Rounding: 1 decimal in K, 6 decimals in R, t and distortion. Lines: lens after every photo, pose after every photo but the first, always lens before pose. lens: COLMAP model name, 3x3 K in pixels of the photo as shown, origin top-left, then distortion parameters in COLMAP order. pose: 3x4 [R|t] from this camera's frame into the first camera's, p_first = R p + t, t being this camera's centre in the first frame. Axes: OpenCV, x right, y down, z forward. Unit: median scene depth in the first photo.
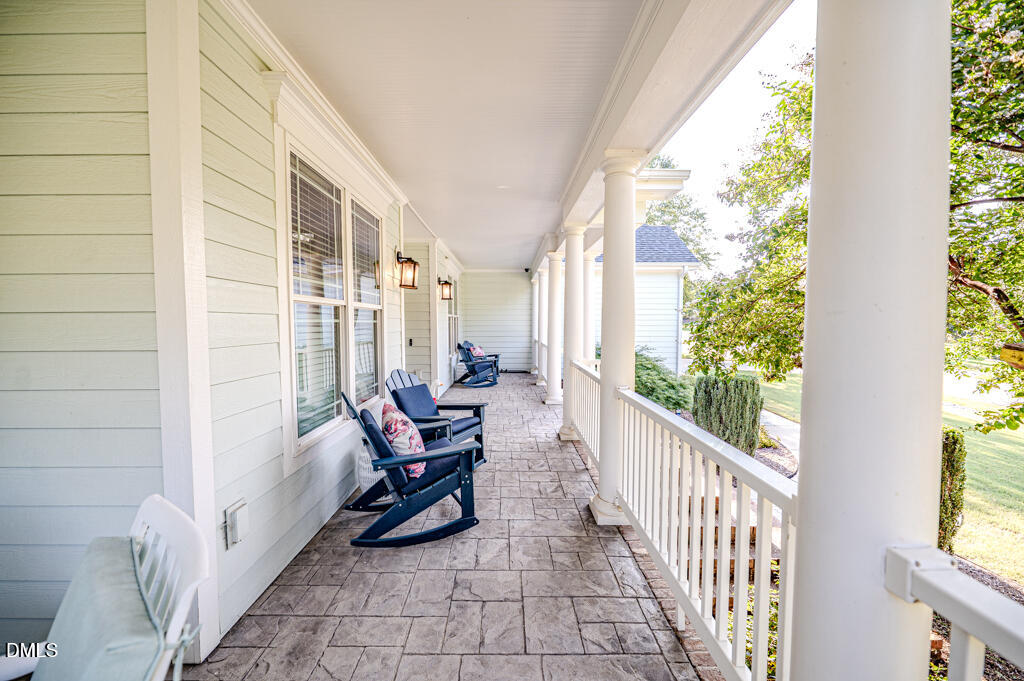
lens RADIAL K [[411.3, 0, 511.4], [0, 411.3, 340.2], [0, 0, 1]] dist [-0.001322, -0.002315]
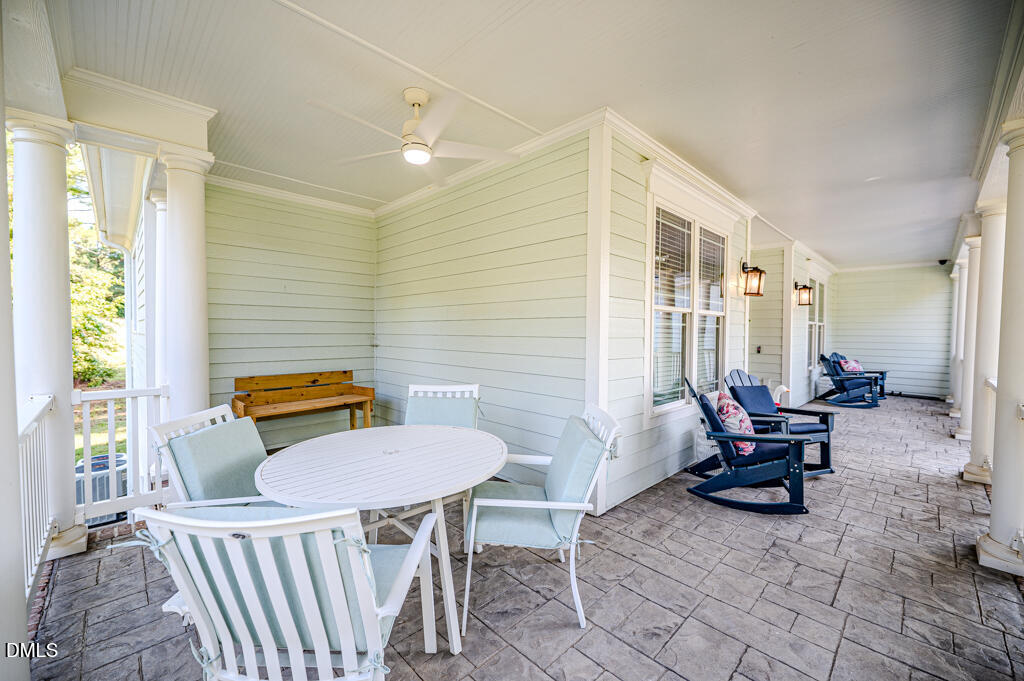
lens RADIAL K [[411.3, 0, 511.8], [0, 411.3, 341.9], [0, 0, 1]] dist [-0.001322, -0.002315]
pose [[0.694613, 0.028160, -0.718832, 0.126000], [-0.042258, 0.999105, -0.001695, 0.032056], [0.718142, 0.031553, 0.695181, -0.277313]]
